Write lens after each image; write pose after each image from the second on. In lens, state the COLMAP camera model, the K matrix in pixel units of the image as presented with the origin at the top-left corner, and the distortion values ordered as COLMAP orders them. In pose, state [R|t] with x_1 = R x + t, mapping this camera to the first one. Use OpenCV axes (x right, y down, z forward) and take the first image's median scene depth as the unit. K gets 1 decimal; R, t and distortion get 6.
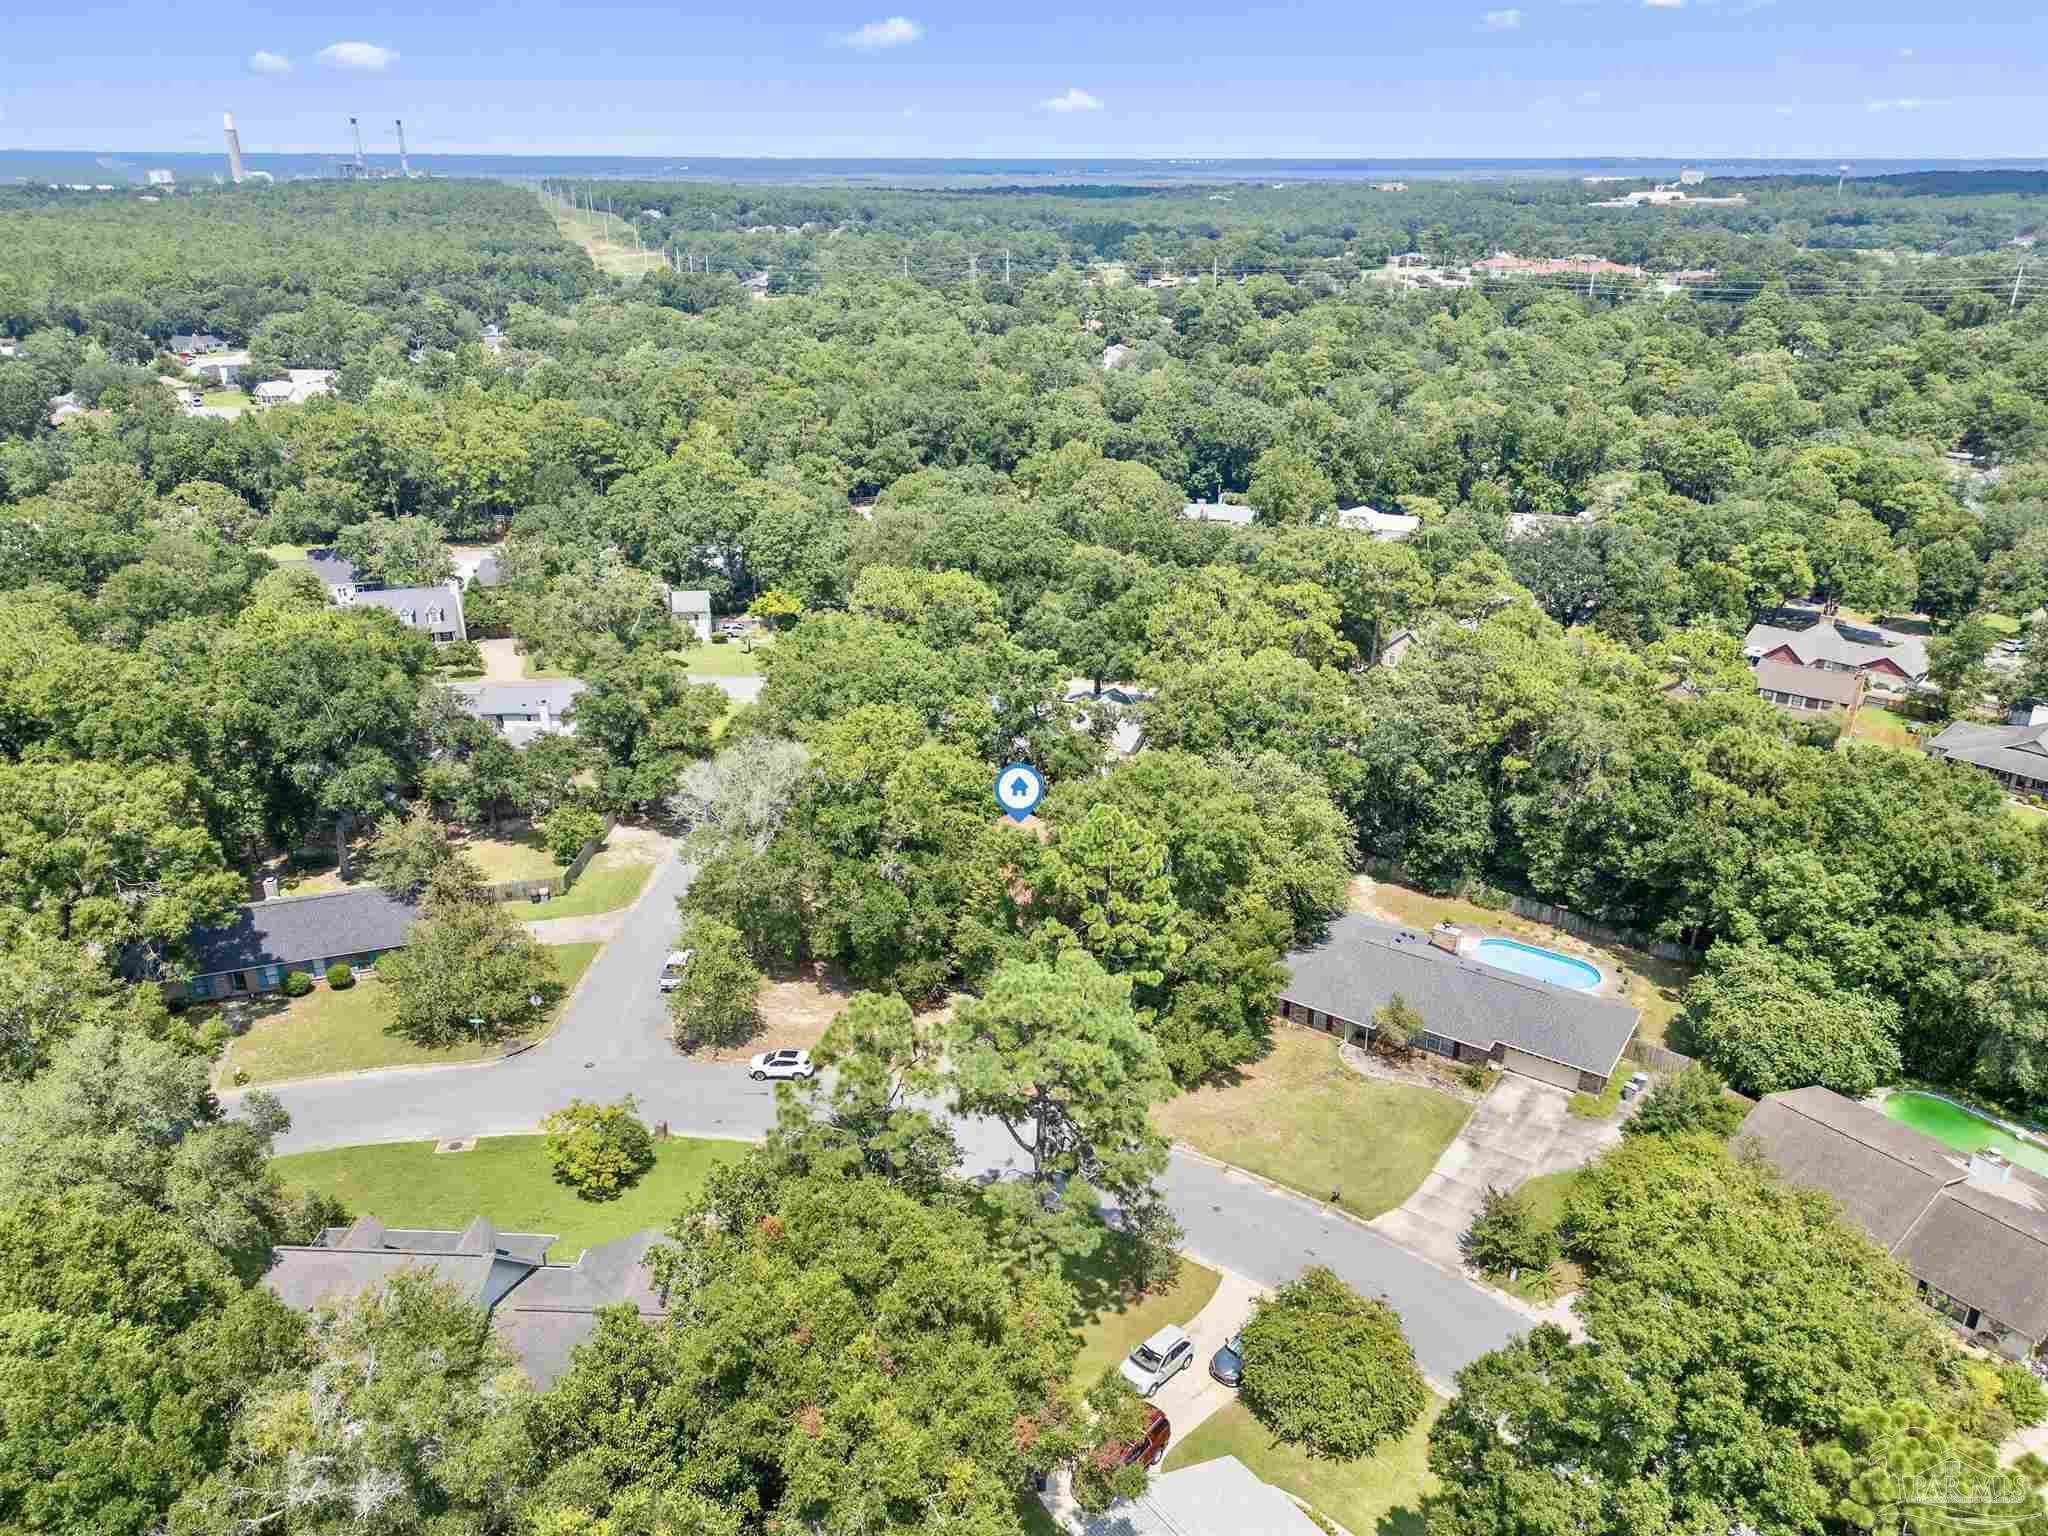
lens RADIAL K [[1442.6, 0, 1024.0], [0, 1442.6, 768.0], [0, 0, 1]] dist [0.069826, -0.063497]
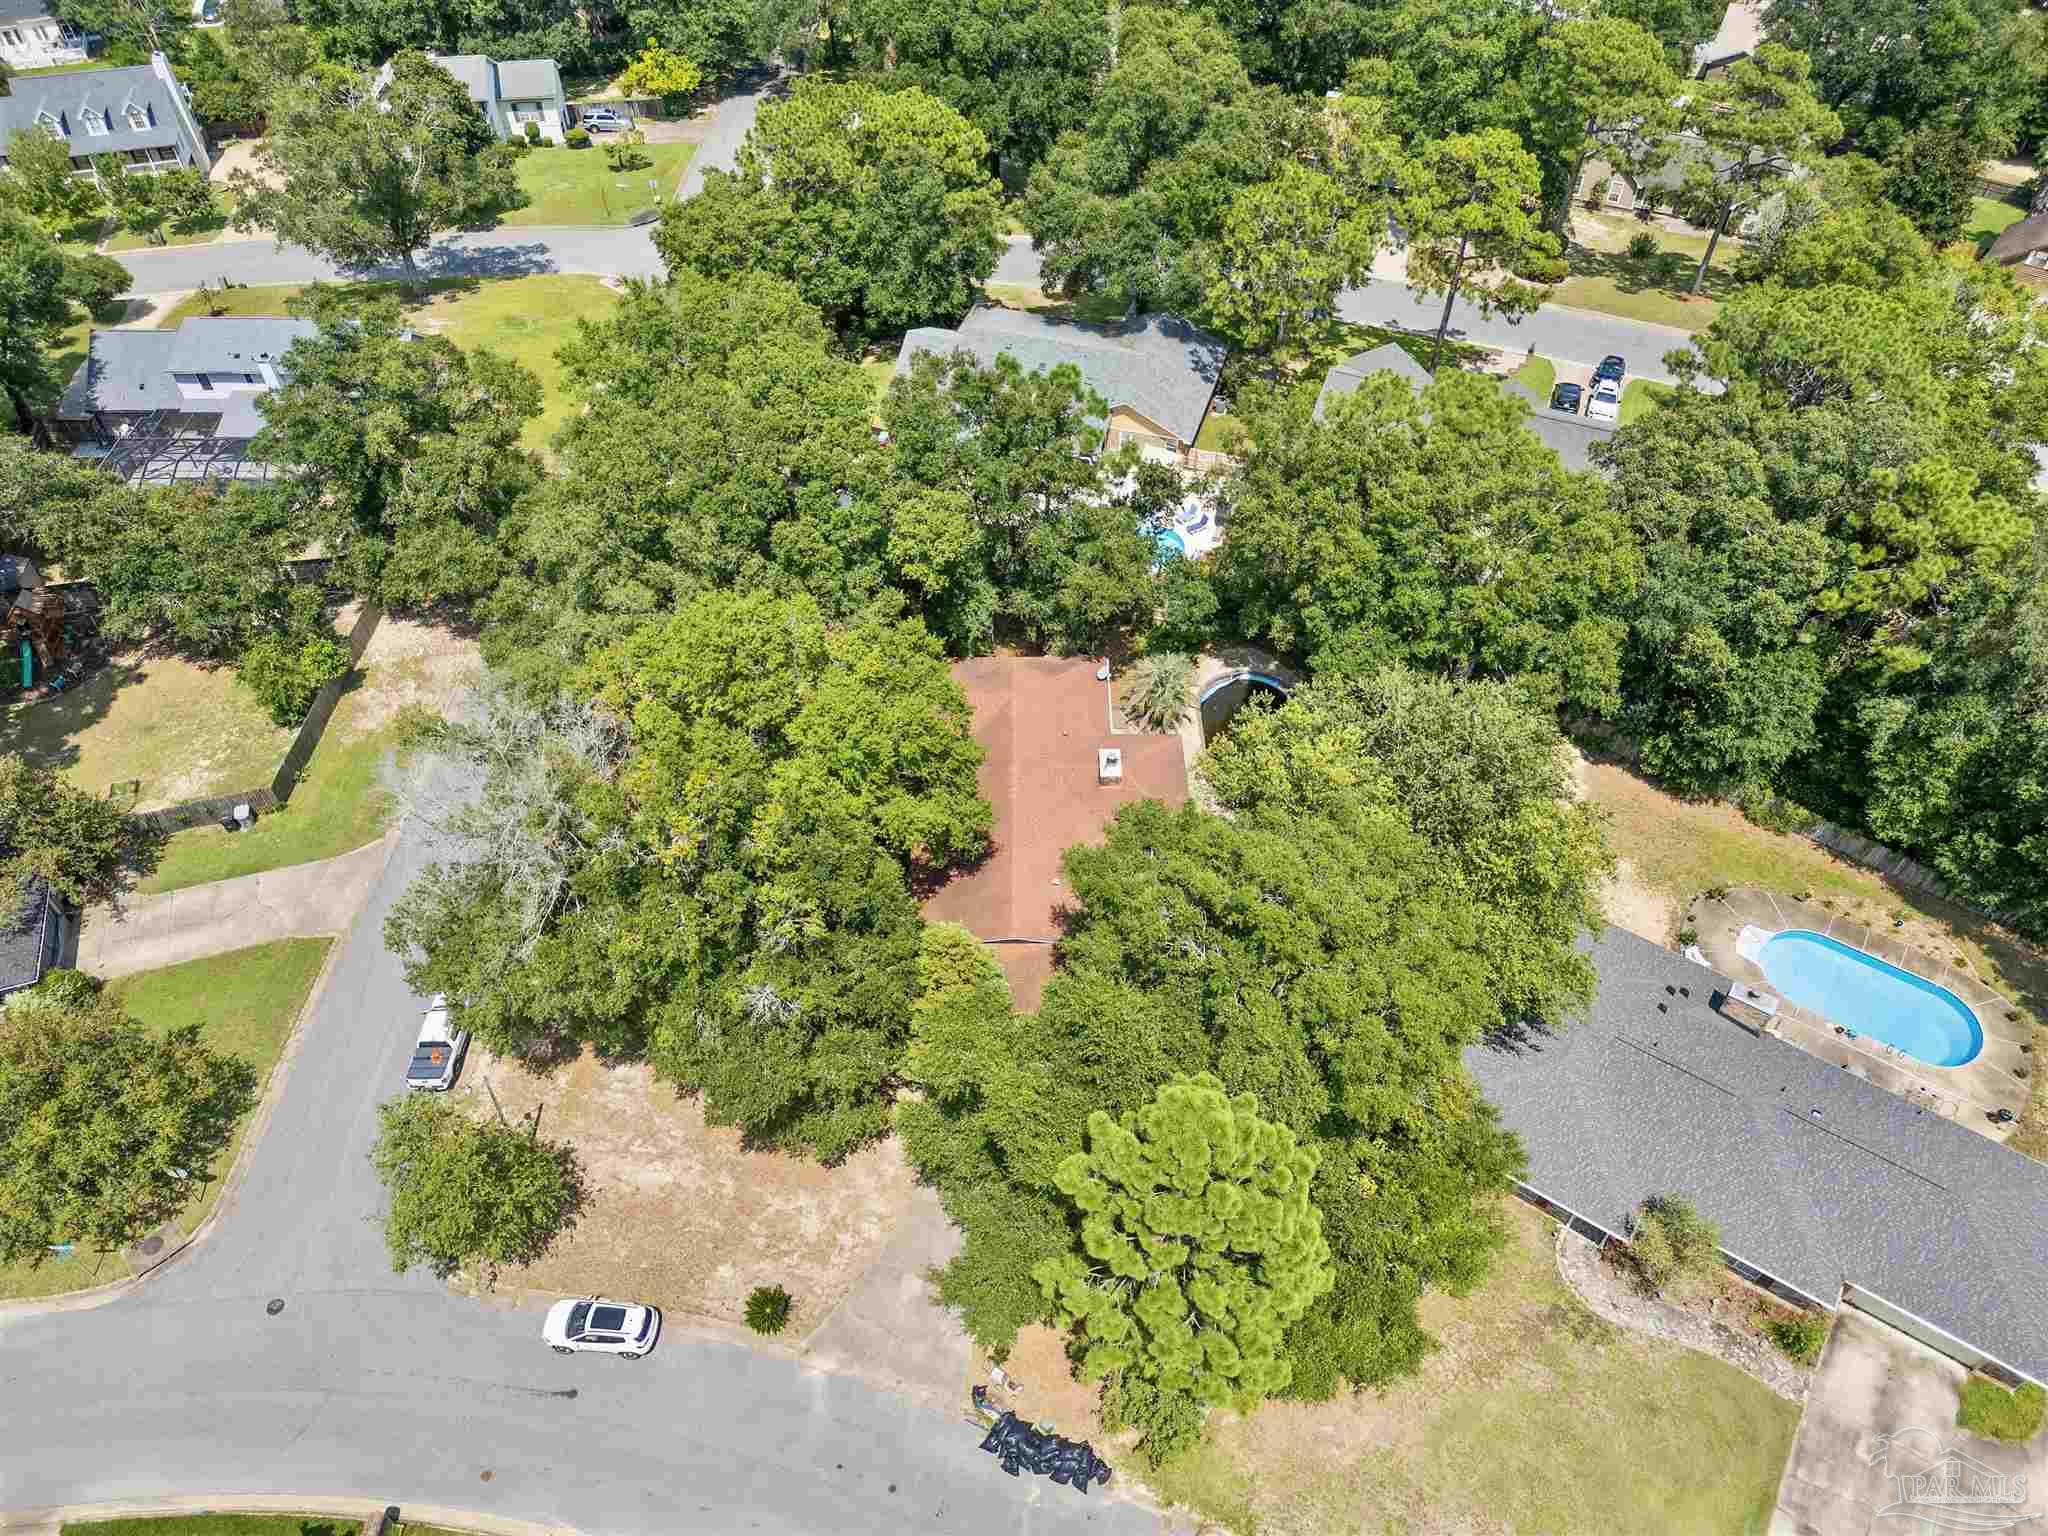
lens RADIAL K [[1442.6, 0, 1024.0], [0, 1442.6, 768.0], [0, 0, 1]] dist [0.069826, -0.063497]
pose [[0.999971, -0.000396, -0.007631, 0.004110], [0.003572, 0.907043, 0.421023, -0.145922], [0.006755, -0.421038, 0.907018, 0.340412]]
